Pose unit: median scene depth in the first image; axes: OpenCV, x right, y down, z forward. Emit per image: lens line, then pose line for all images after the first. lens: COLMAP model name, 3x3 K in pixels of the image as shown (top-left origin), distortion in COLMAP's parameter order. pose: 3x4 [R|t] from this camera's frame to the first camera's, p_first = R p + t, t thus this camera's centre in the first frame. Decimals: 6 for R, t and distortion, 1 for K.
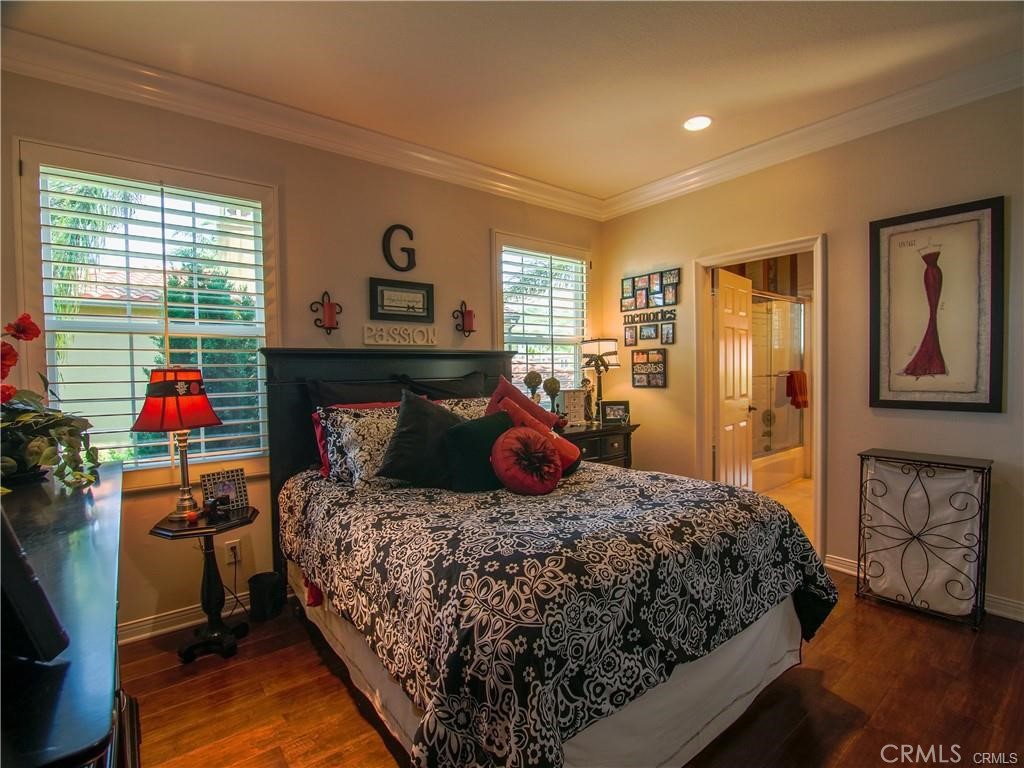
lens RADIAL K [[489.5, 0, 524.0], [0, 489.5, 386.5], [0, 0, 1]] dist [-0.011358, -0.000695]
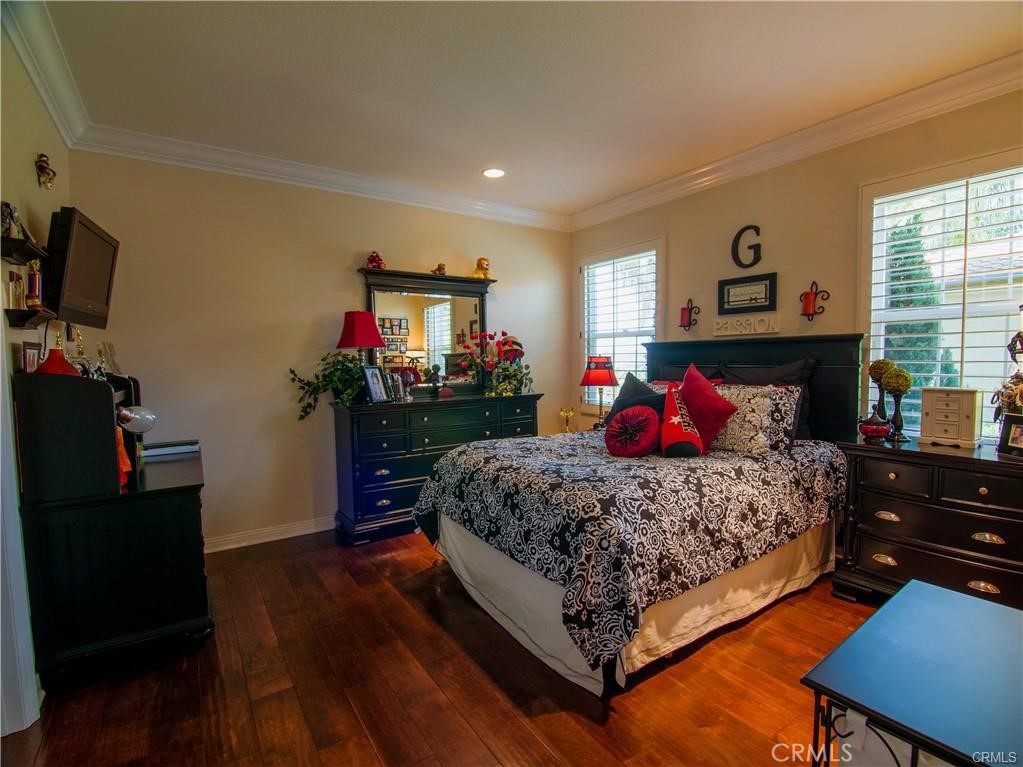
lens RADIAL K [[489.0, 0, 523.5], [0, 489.0, 386.0], [0, 0, 1]] dist [-0.011358, -0.000695]
pose [[-0.068893, 0.074277, -0.994855, 0.922138], [-0.021060, 0.996894, 0.075888, -0.041432], [0.997402, 0.026180, -0.067114, 0.581139]]
